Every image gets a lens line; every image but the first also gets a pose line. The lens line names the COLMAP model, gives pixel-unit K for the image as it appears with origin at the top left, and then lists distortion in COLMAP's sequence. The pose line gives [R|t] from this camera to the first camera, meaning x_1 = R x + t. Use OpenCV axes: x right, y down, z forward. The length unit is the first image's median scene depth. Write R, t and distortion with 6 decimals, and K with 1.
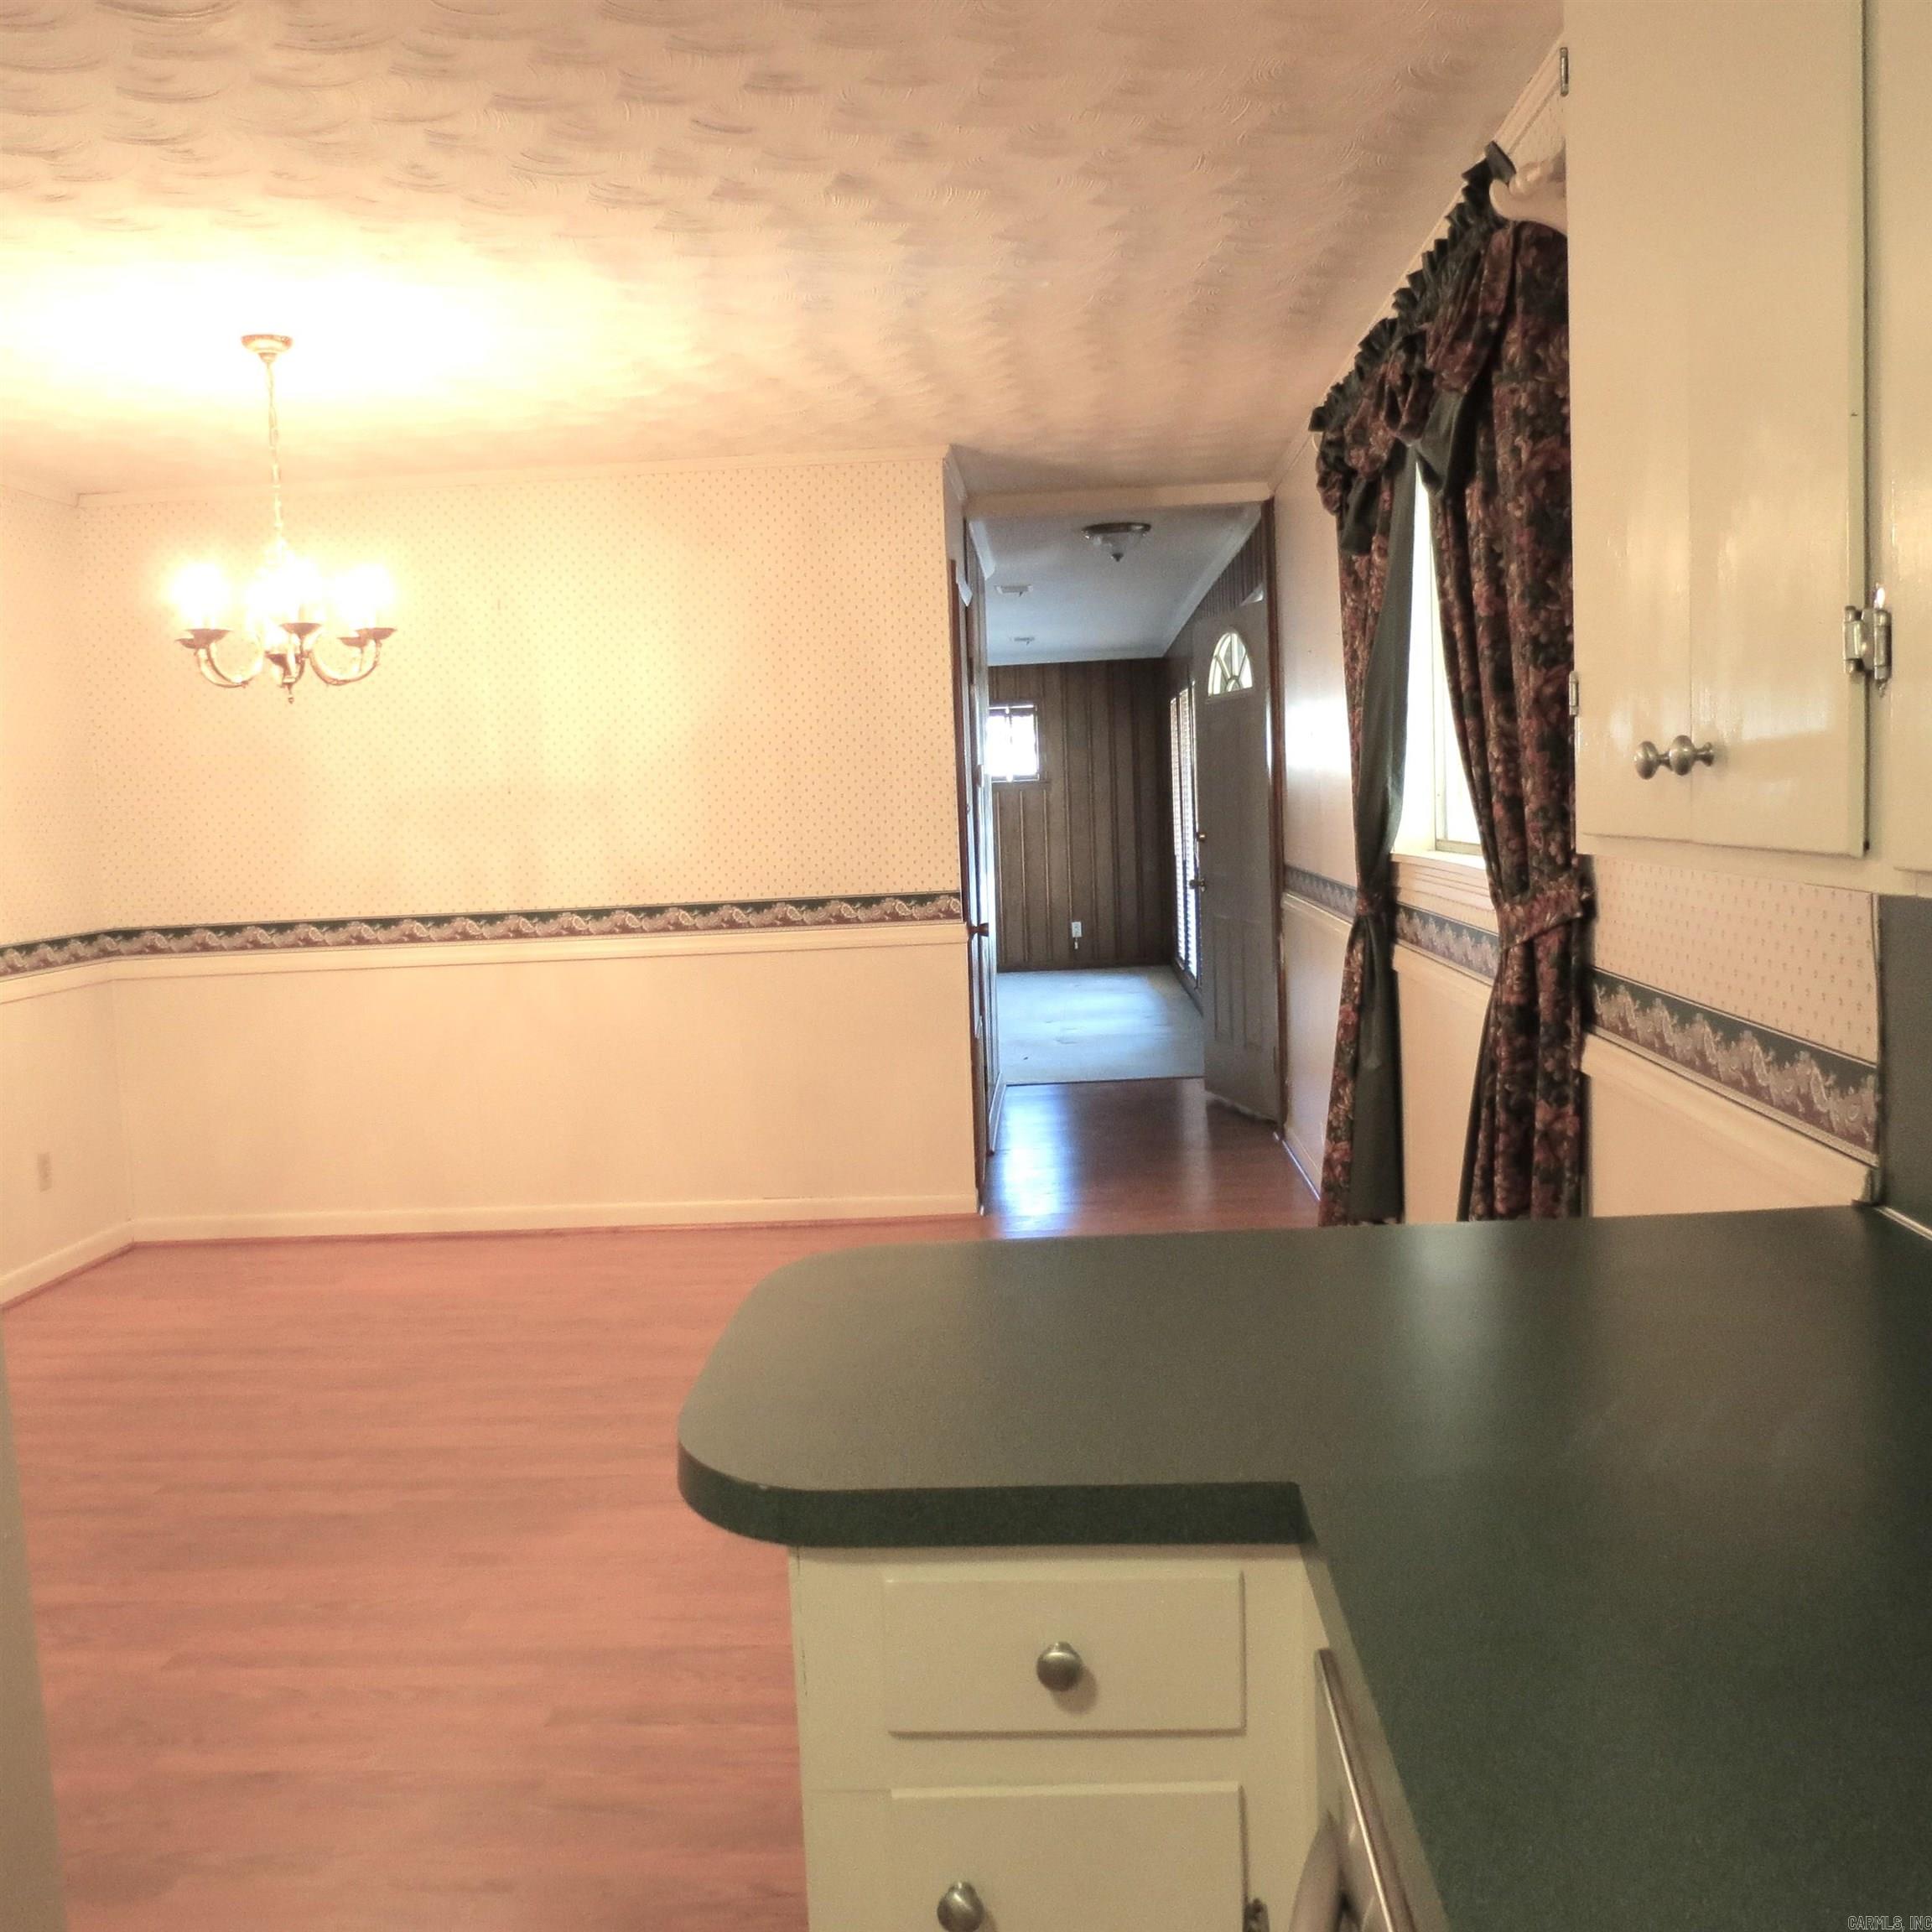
lens RADIAL K [[1827.1, 0, 969.1], [0, 1827.1, 973.2], [0, 0, 1]] dist [-0.037307, 0.013723]
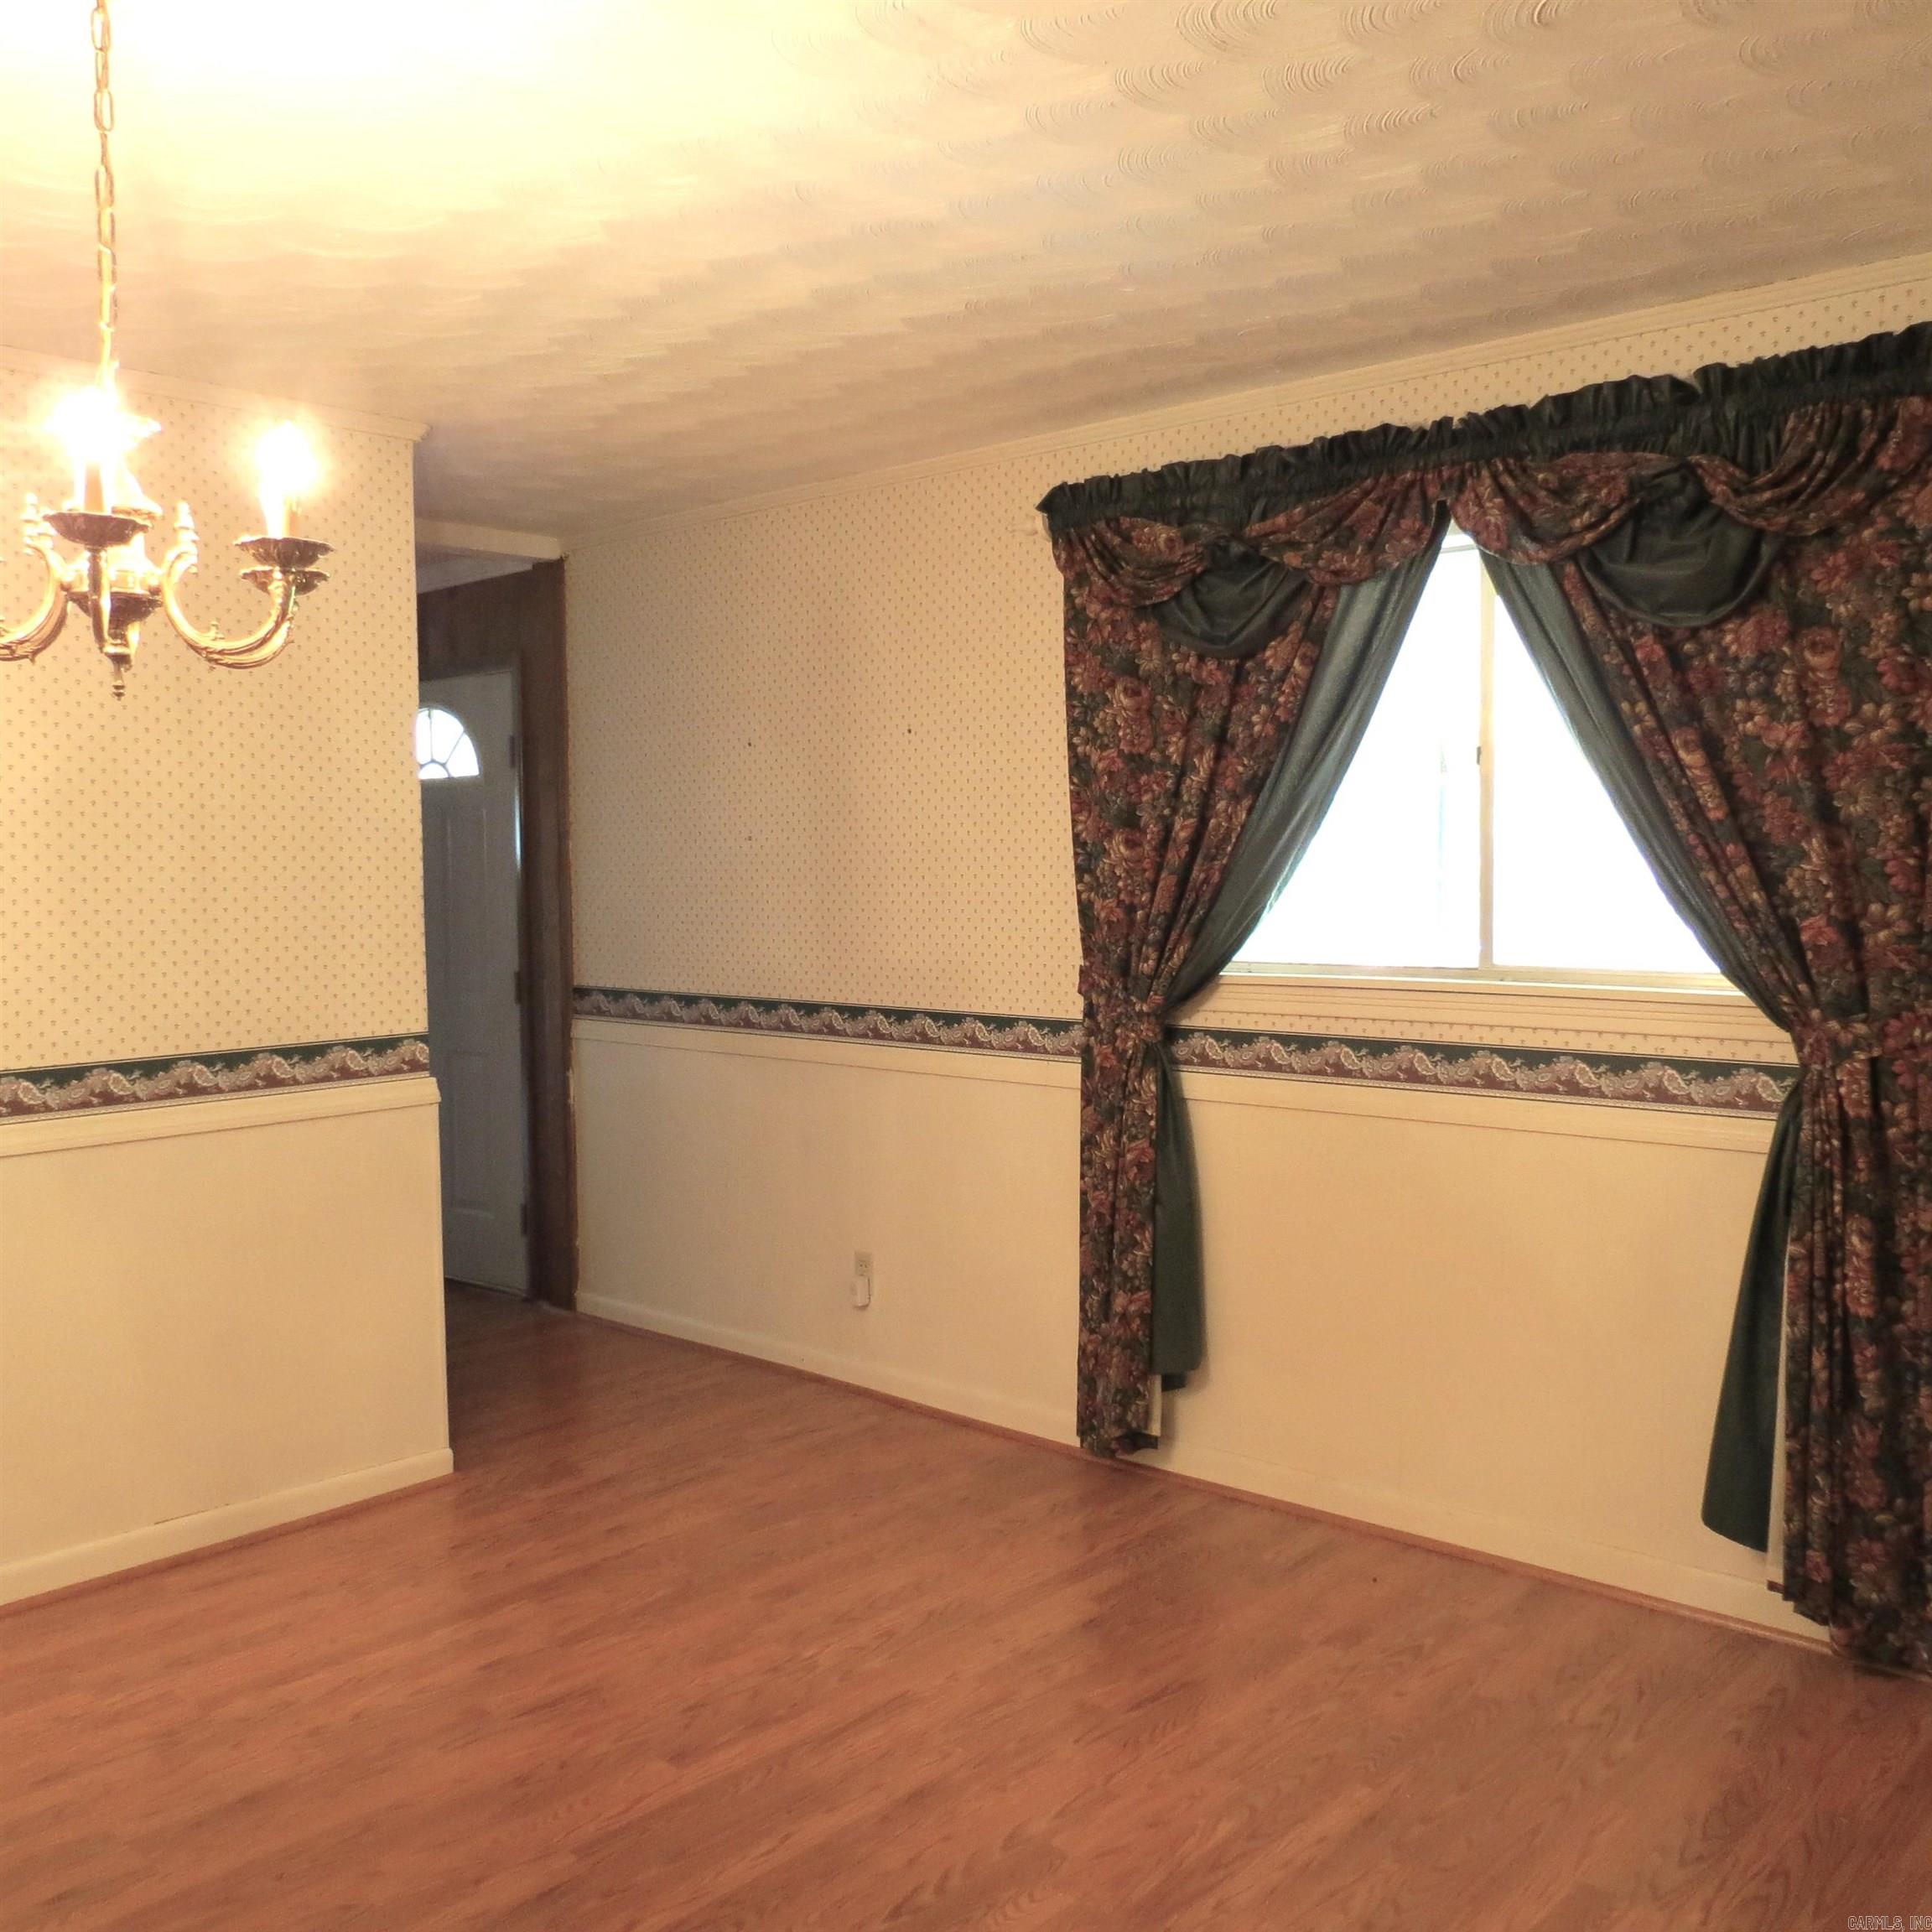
lens RADIAL K [[1873.4, 0, 908.7], [0, 1873.4, 957.2], [0, 0, 1]] dist [-0.000975, 0.001551]
pose [[0.636374, -0.004249, 0.771369, -0.580252], [0.058289, 0.997391, -0.042594, -0.040647], [-0.769175, 0.072068, 0.634962, 0.478241]]
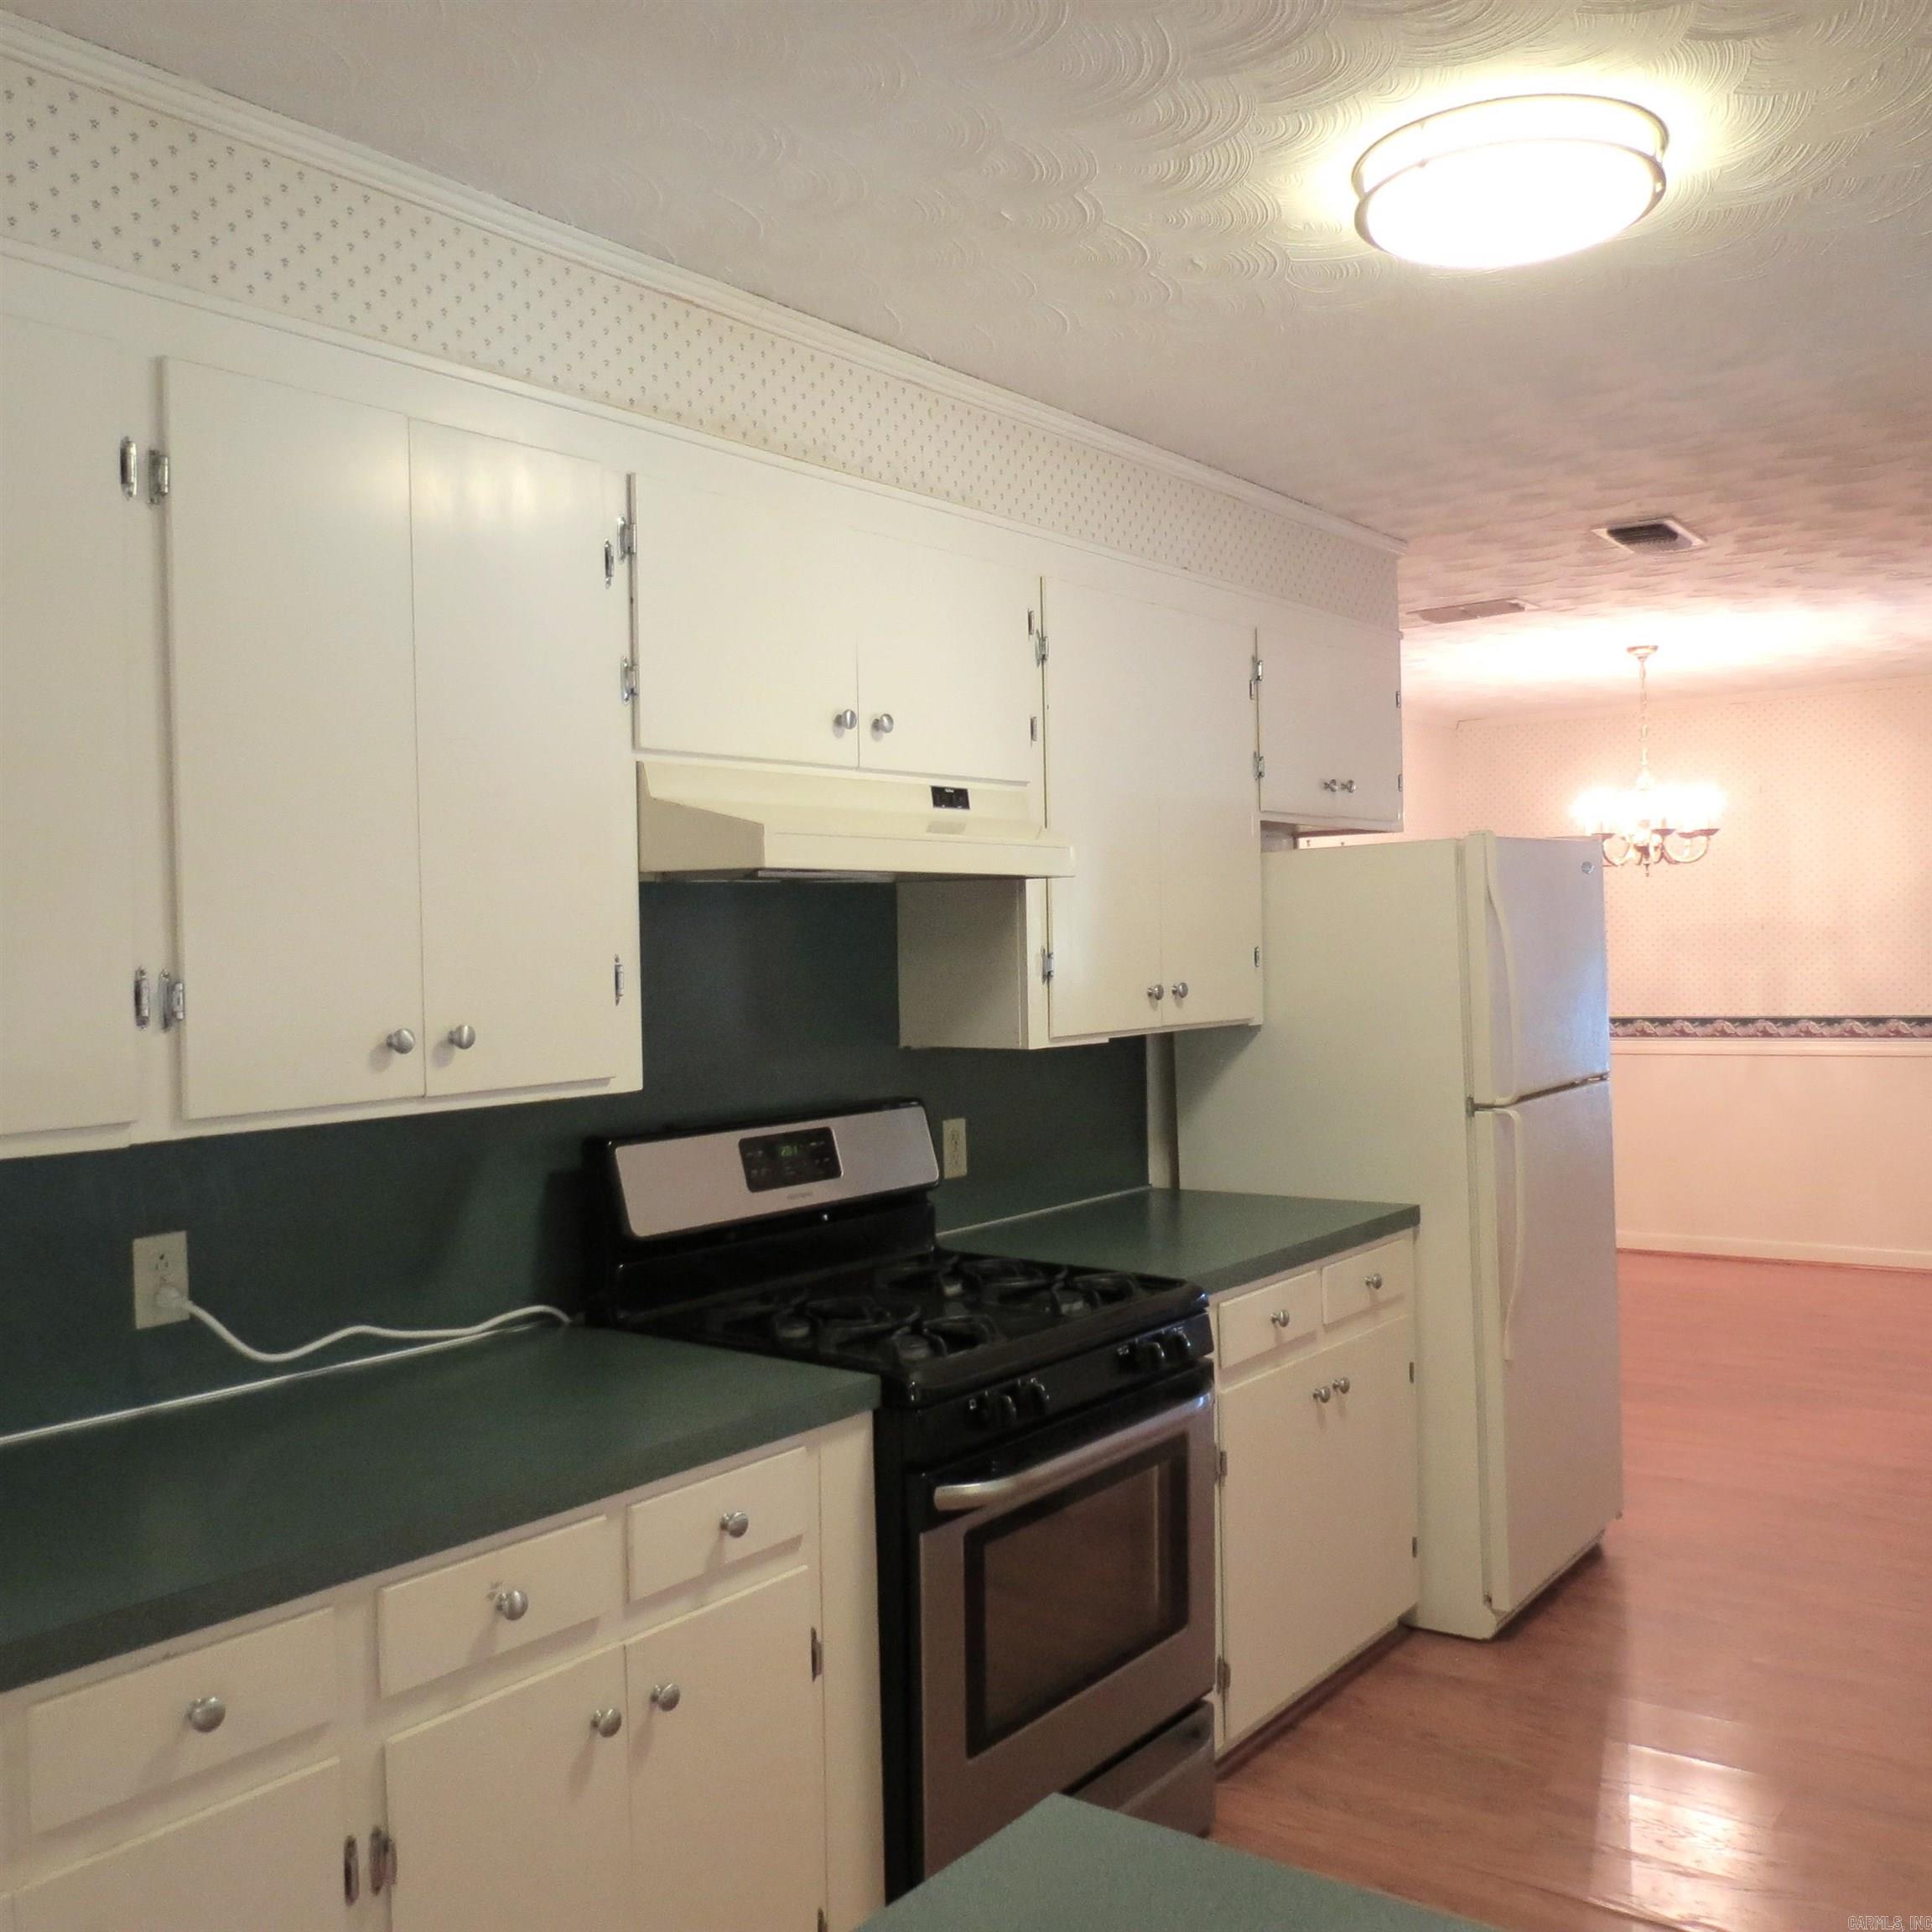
lens RADIAL K [[1827.1, 0, 969.1], [0, 1827.1, 973.2], [0, 0, 1]] dist [-0.037307, 0.013723]
pose [[0.827966, 0.026623, -0.560146, 0.015702], [-0.056393, 0.997762, -0.035934, 0.018820], [0.557936, 0.061340, 0.827614, -0.544972]]
